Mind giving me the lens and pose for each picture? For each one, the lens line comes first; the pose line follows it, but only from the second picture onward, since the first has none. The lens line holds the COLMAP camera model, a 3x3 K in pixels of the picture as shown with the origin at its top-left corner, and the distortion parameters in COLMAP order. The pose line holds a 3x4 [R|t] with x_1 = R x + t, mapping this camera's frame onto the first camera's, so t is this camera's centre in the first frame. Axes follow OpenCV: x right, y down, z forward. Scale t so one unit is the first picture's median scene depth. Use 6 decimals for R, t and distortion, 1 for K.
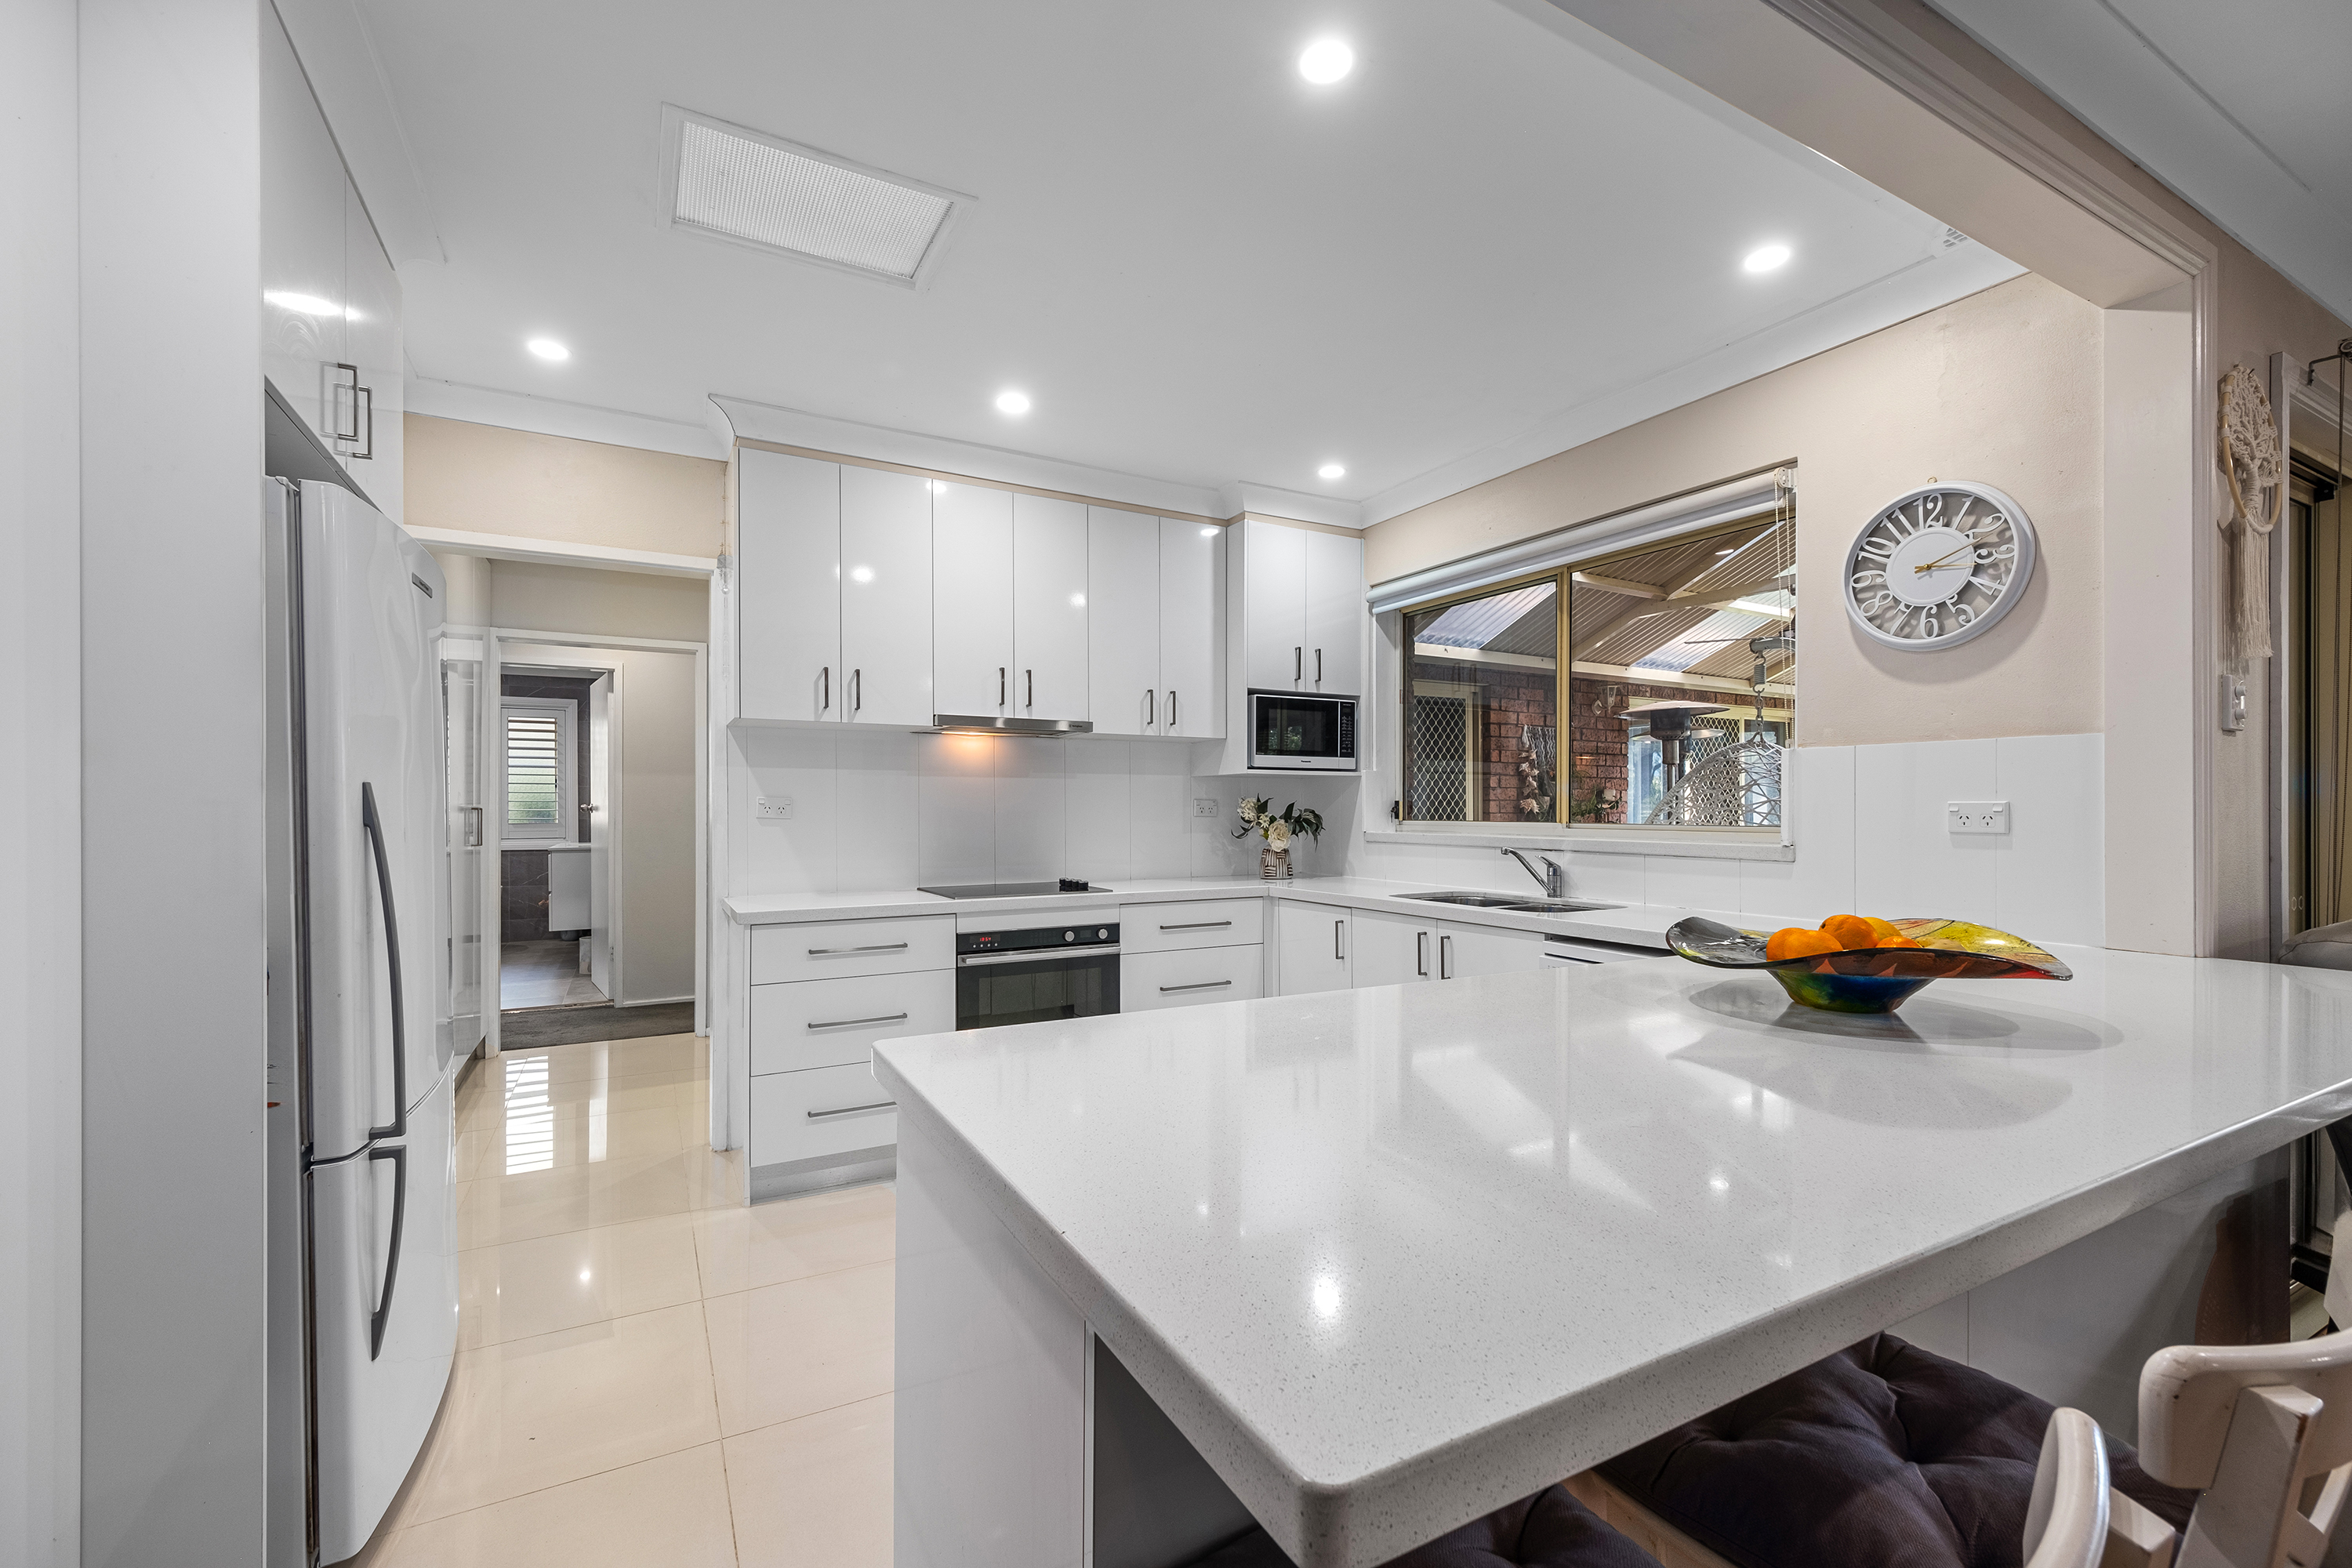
lens RADIAL K [[992.3, 0, 1176.4], [0, 992.3, 803.0], [0, 0, 1]] dist [0.000031, -0.000072]
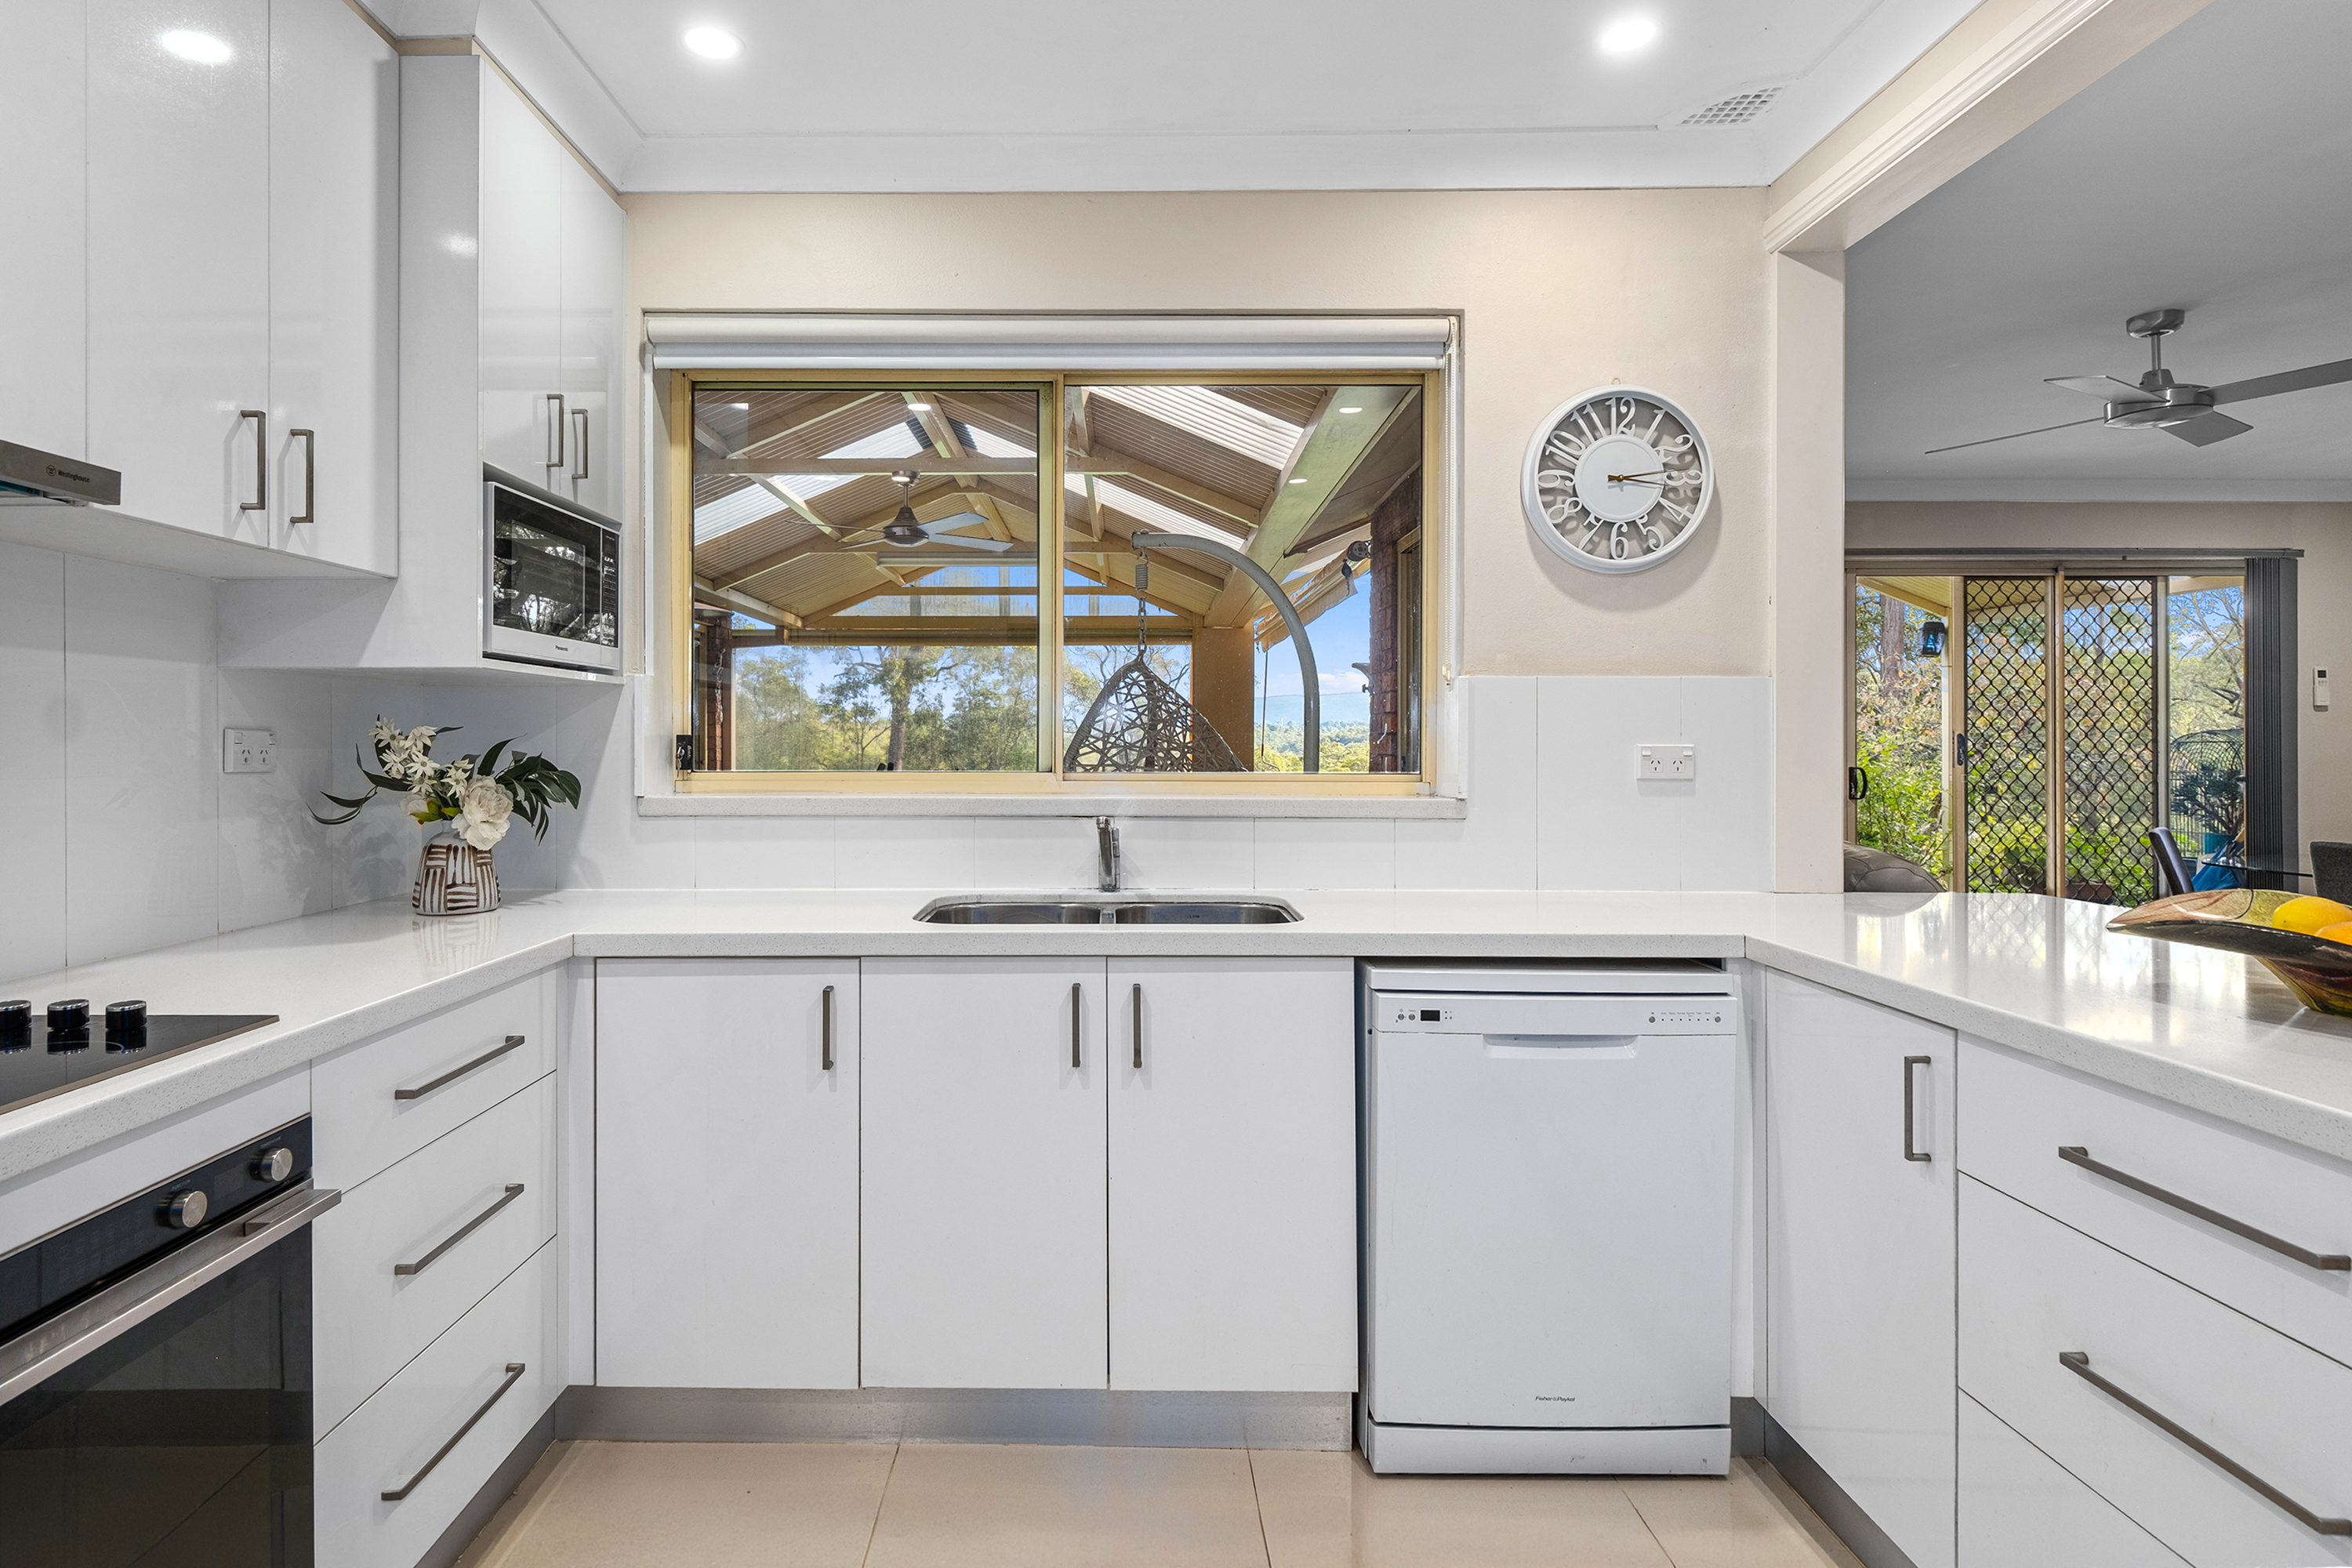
lens RADIAL K [[1231.8, 0, 1149.0], [0, 1231.8, 734.9], [0, 0, 1]] dist [0.001287, -0.000928]
pose [[0.488710, 0.006618, 0.872421, -0.378162], [-0.007363, 0.999967, -0.003461, -0.003196], [-0.872415, -0.004733, 0.488743, 0.786352]]
